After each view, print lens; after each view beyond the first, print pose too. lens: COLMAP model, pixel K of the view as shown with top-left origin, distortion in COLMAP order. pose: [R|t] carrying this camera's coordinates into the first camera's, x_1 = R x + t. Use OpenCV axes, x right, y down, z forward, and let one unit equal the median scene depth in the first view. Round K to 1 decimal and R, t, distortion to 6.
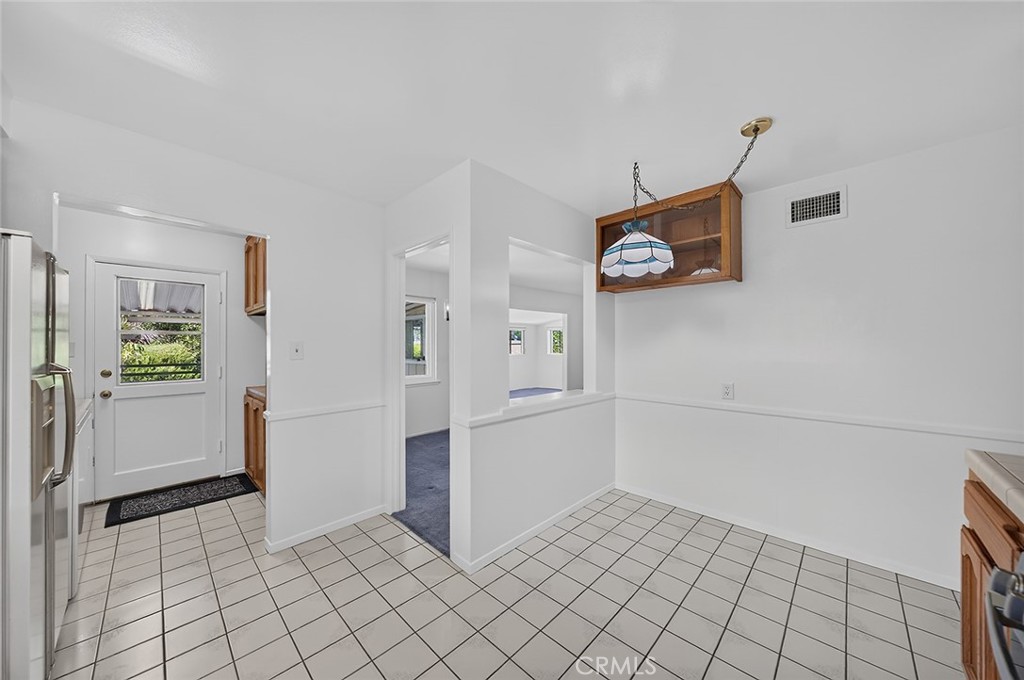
lens RADIAL K [[353.1, 0, 510.0], [0, 353.1, 343.6], [0, 0, 1]] dist [-0.008811, -0.000132]
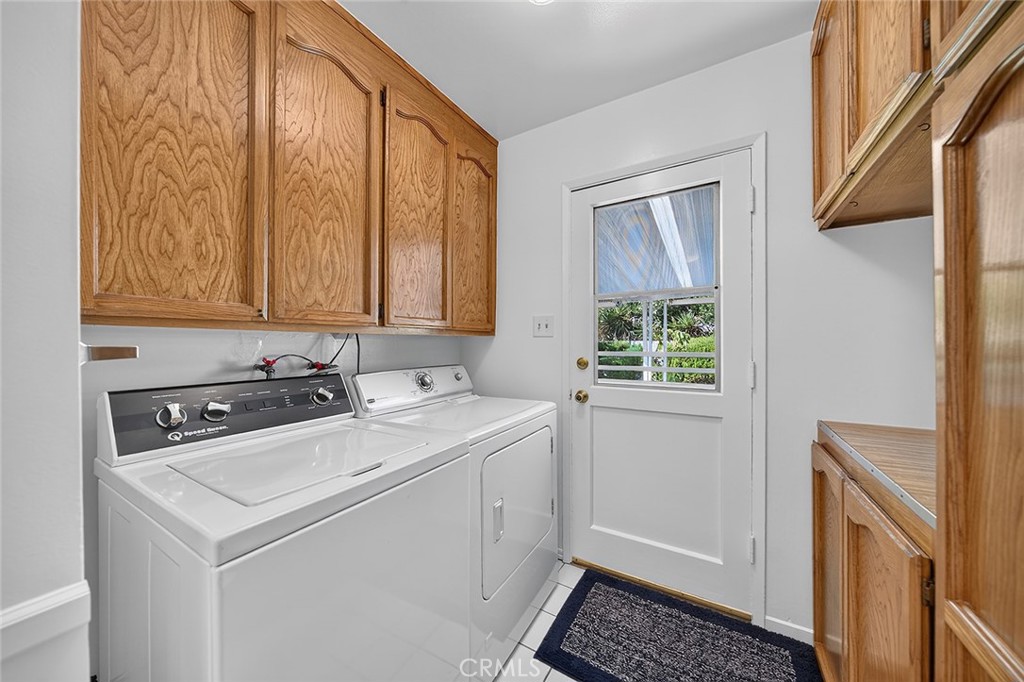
lens RADIAL K [[353.1, 0, 511.5], [0, 353.1, 343.2], [0, 0, 1]] dist [-0.008811, -0.000132]
pose [[0.218287, 0.000790, -0.975884, -0.548410], [0.005530, 0.999983, 0.002046, 0.045883], [0.975869, -0.005843, 0.218278, 0.718788]]
